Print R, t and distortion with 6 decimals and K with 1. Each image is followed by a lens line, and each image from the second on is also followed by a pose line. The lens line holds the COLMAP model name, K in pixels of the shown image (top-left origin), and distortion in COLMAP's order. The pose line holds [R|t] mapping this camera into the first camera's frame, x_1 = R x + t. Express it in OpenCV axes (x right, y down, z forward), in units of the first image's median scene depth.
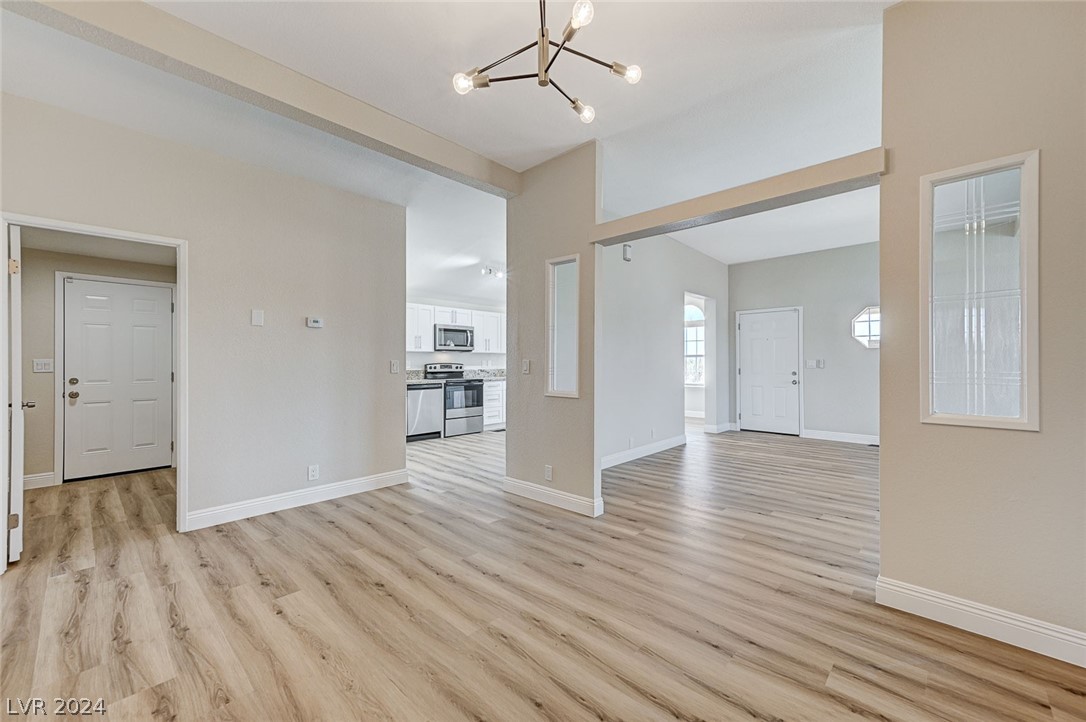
lens RADIAL K [[422.0, 0, 545.9], [0, 422.0, 361.0], [0, 0, 1]] dist [0.004549, 0.000618]
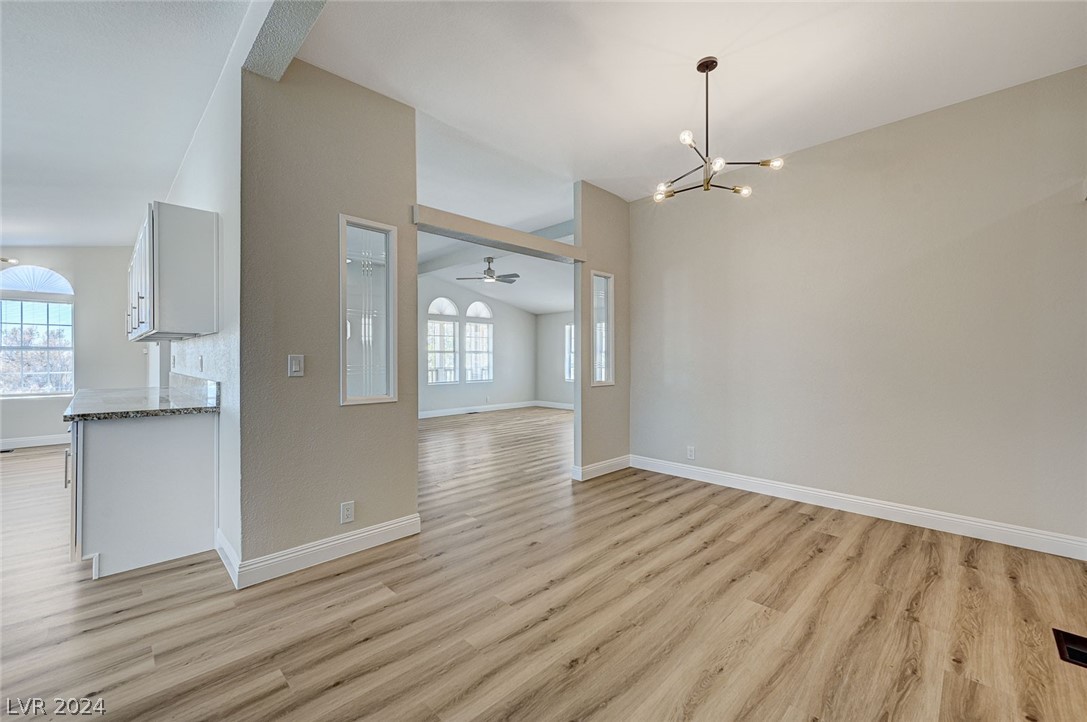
lens RADIAL K [[422.4, 0, 543.6], [0, 422.4, 360.1], [0, 0, 1]] dist [0.004549, 0.000618]
pose [[0.069284, -0.007423, 0.997569, -1.010376], [-0.001032, 0.999971, 0.007513, -0.001185], [-0.997596, -0.001550, 0.069274, 0.899760]]
